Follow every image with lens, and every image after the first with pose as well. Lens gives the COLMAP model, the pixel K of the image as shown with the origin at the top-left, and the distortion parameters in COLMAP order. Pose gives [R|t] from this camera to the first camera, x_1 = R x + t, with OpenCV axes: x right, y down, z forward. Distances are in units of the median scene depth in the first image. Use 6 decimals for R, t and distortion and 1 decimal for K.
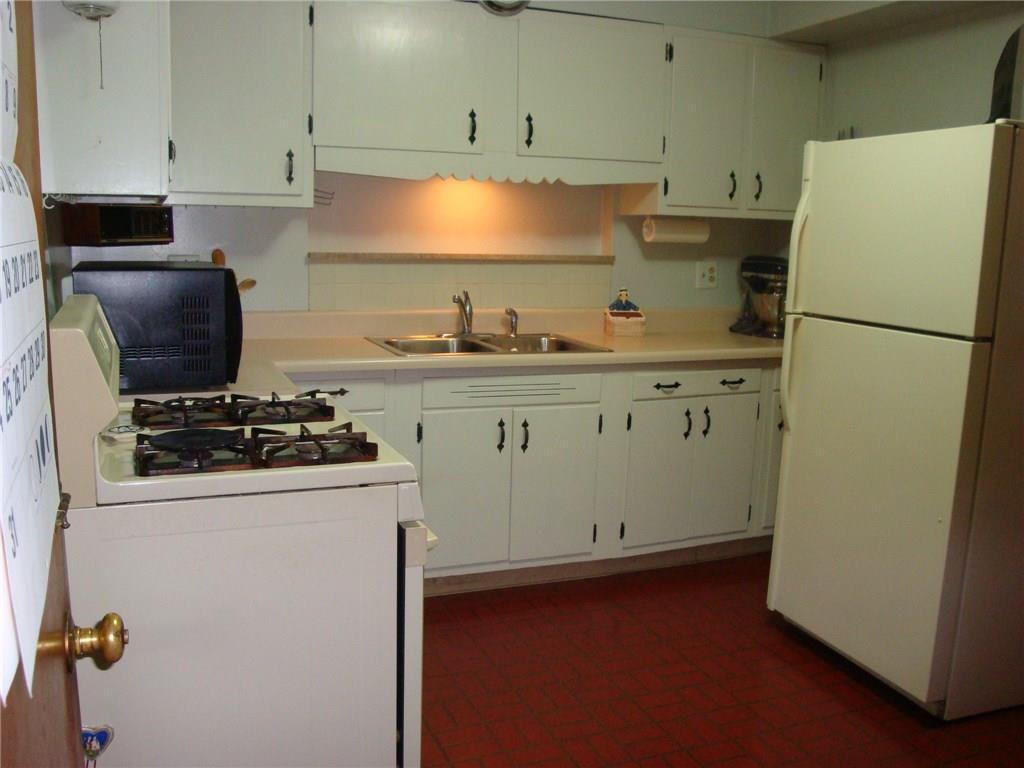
lens RADIAL K [[915.8, 0, 503.7], [0, 915.8, 395.8], [0, 0, 1]] dist [-0.164146, 0.145153]
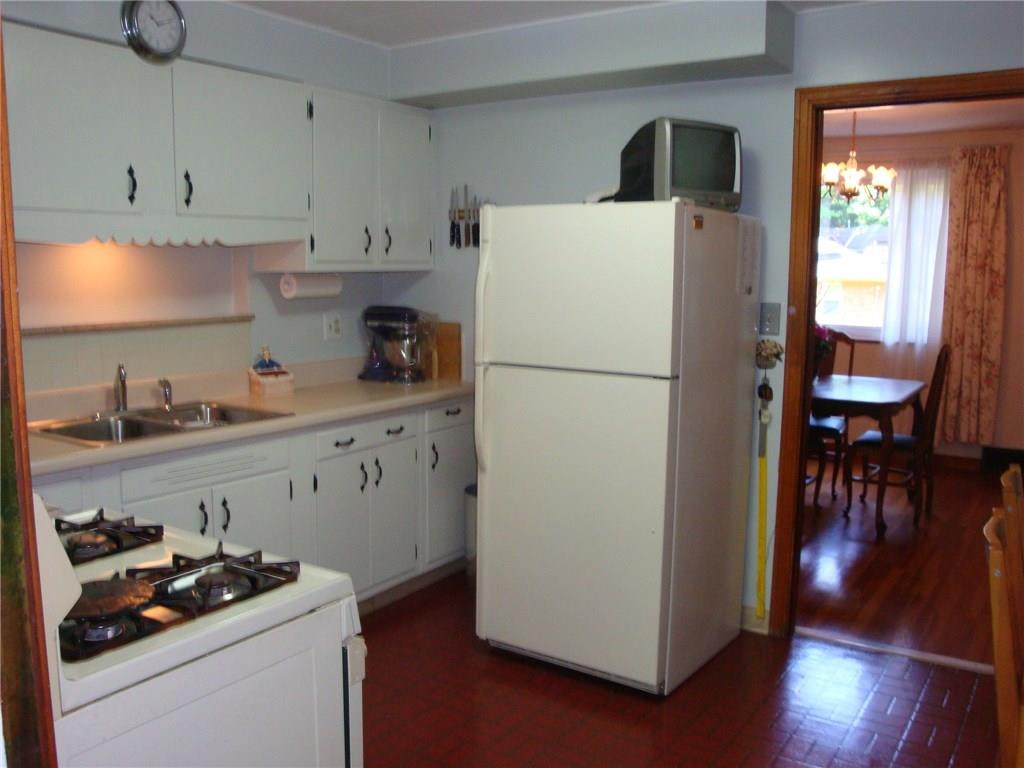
lens RADIAL K [[915.8, 0, 503.7], [0, 915.8, 395.8], [0, 0, 1]] dist [-0.164146, 0.145153]
pose [[0.828867, -0.094831, 0.551349, -0.211732], [0.111261, 0.993784, 0.003666, -0.043703], [-0.548270, 0.058305, 0.834267, 0.056776]]
